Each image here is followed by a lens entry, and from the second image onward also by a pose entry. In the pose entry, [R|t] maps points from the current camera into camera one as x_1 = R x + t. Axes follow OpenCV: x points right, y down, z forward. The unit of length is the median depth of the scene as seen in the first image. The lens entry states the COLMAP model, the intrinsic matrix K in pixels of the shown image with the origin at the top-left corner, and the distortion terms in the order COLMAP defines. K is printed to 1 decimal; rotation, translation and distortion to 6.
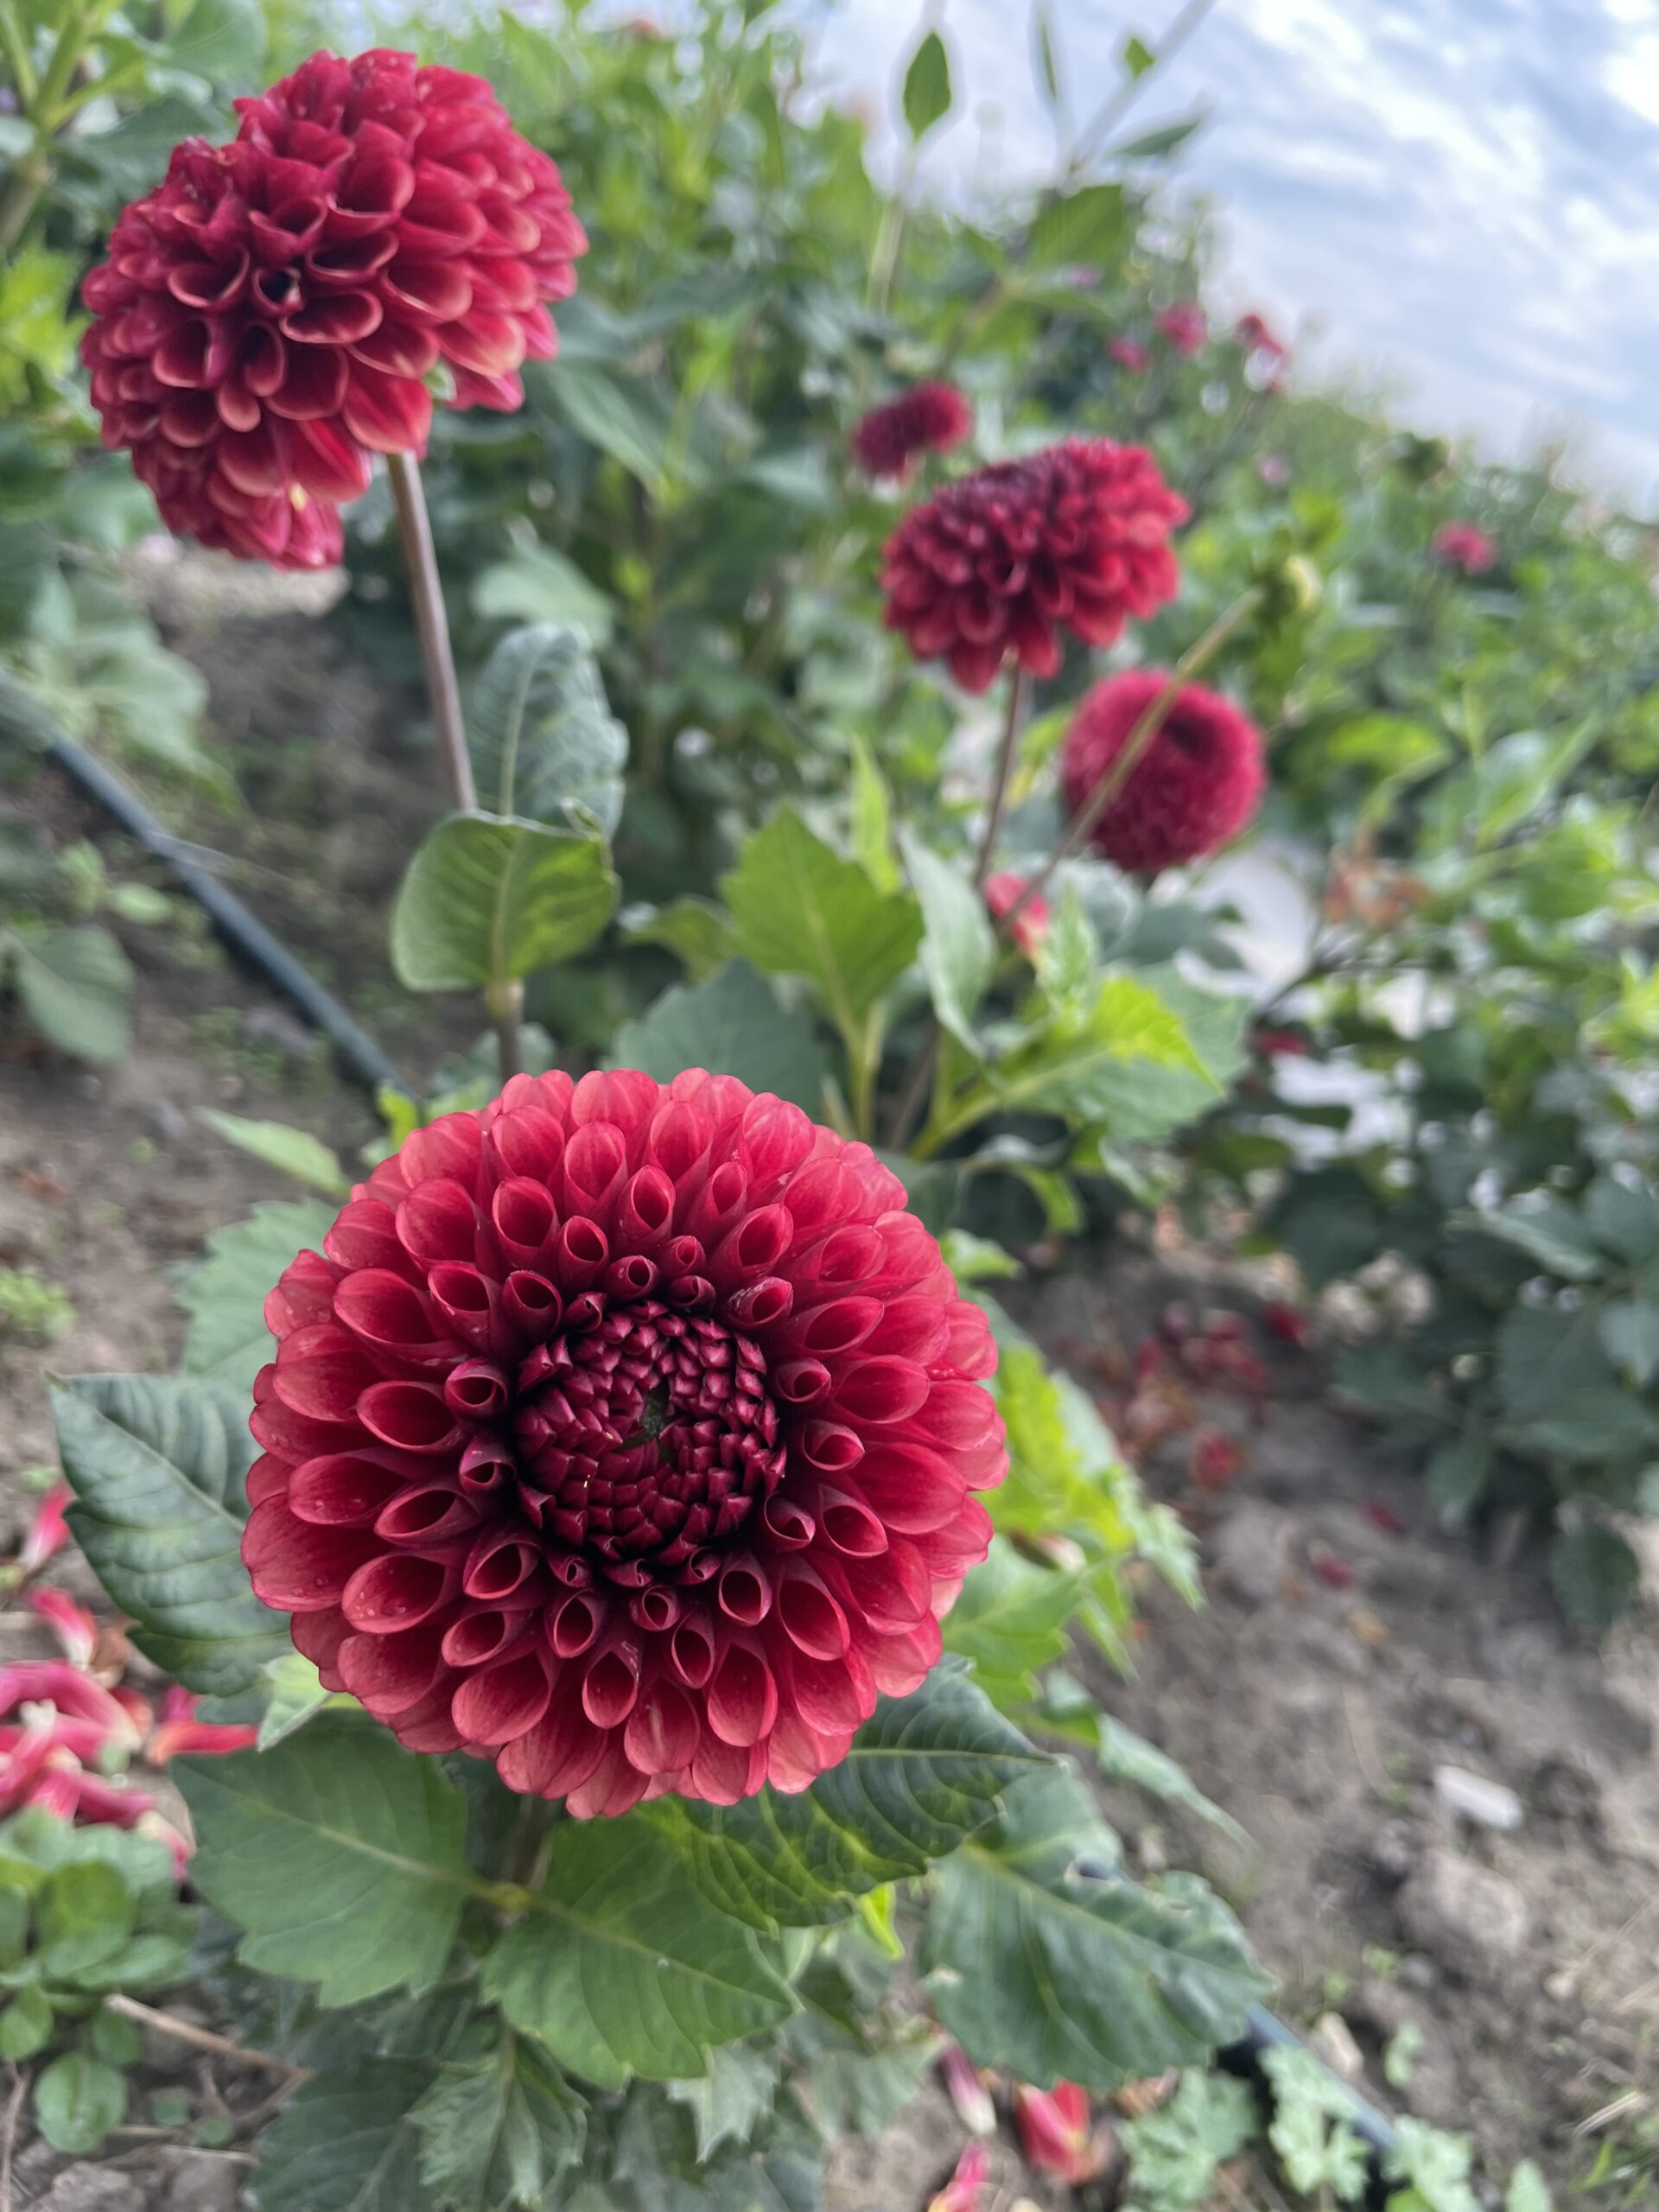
lens RADIAL K [[1826.6, 0, 829.5], [0, 1826.6, 1106.0], [0, 0, 1]] dist [0.123045, -0.176231]
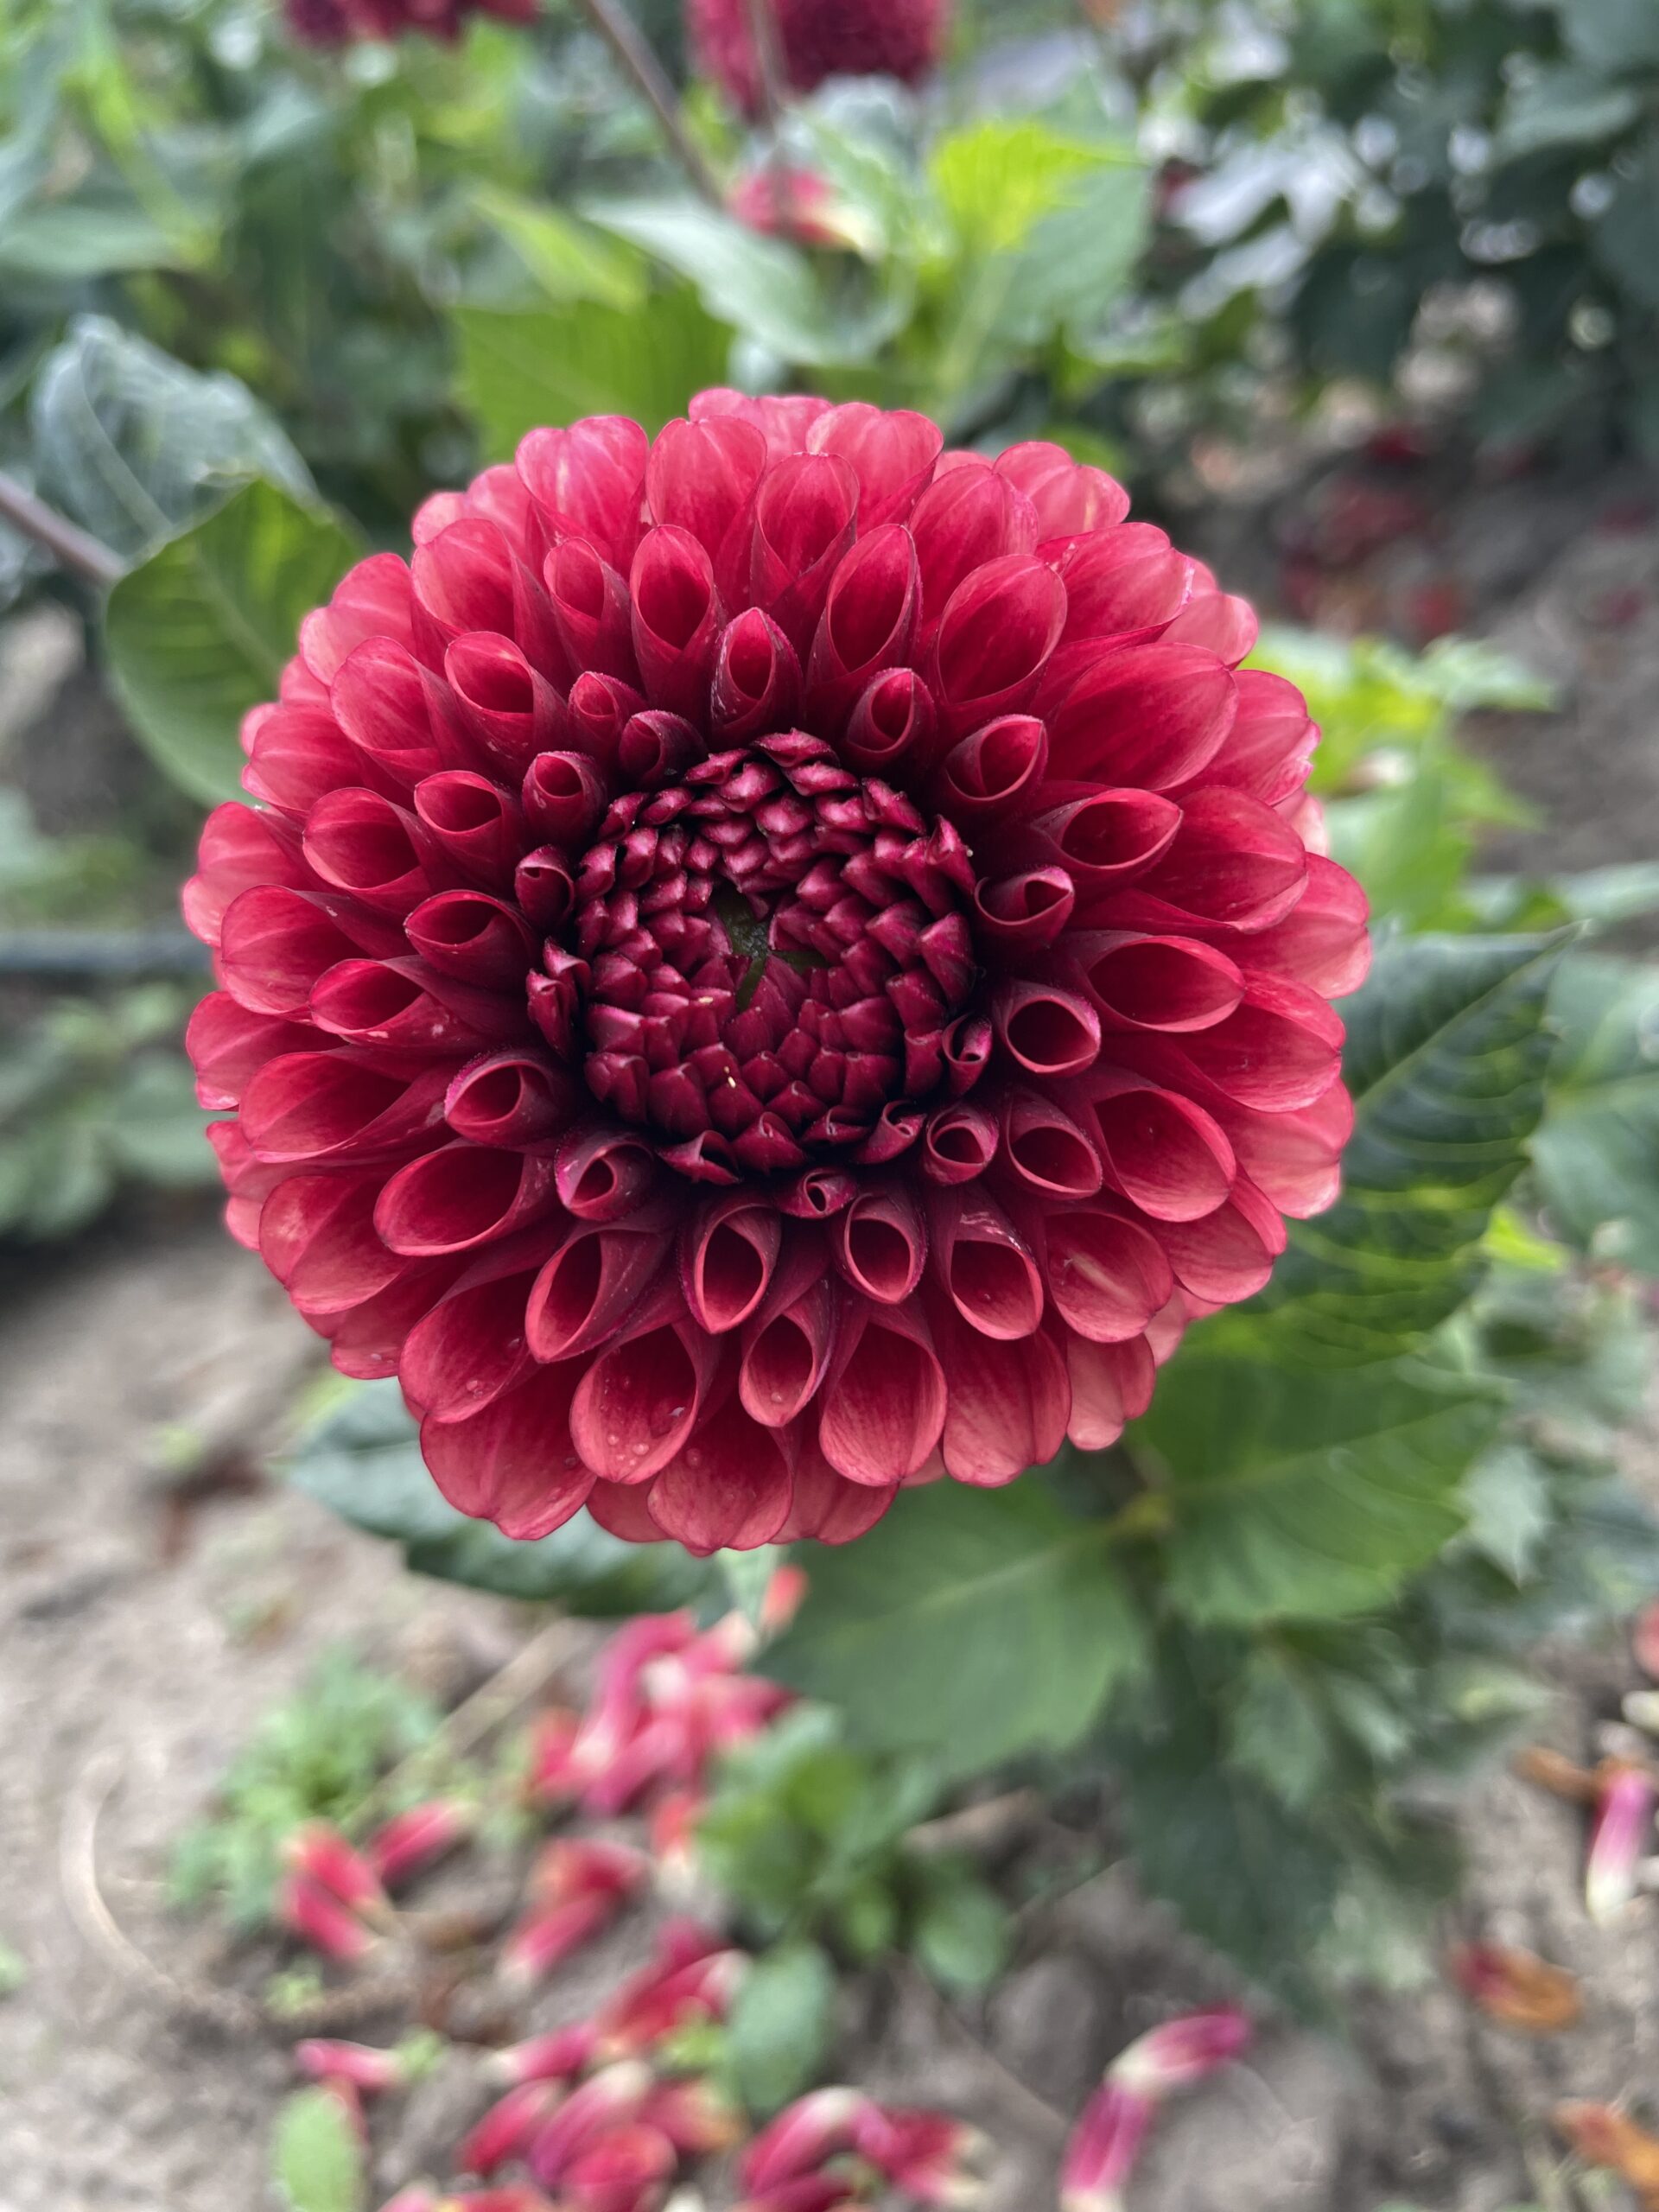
lens RADIAL K [[1774.6, 0, 829.5], [0, 1774.6, 1106.0], [0, 0, 1]] dist [0.170380, -0.346617]
pose [[0.713571, -0.679404, -0.170957, -0.014714], [0.699933, 0.701866, 0.132205, 0.150616], [0.030168, -0.213996, 0.976369, 0.413532]]
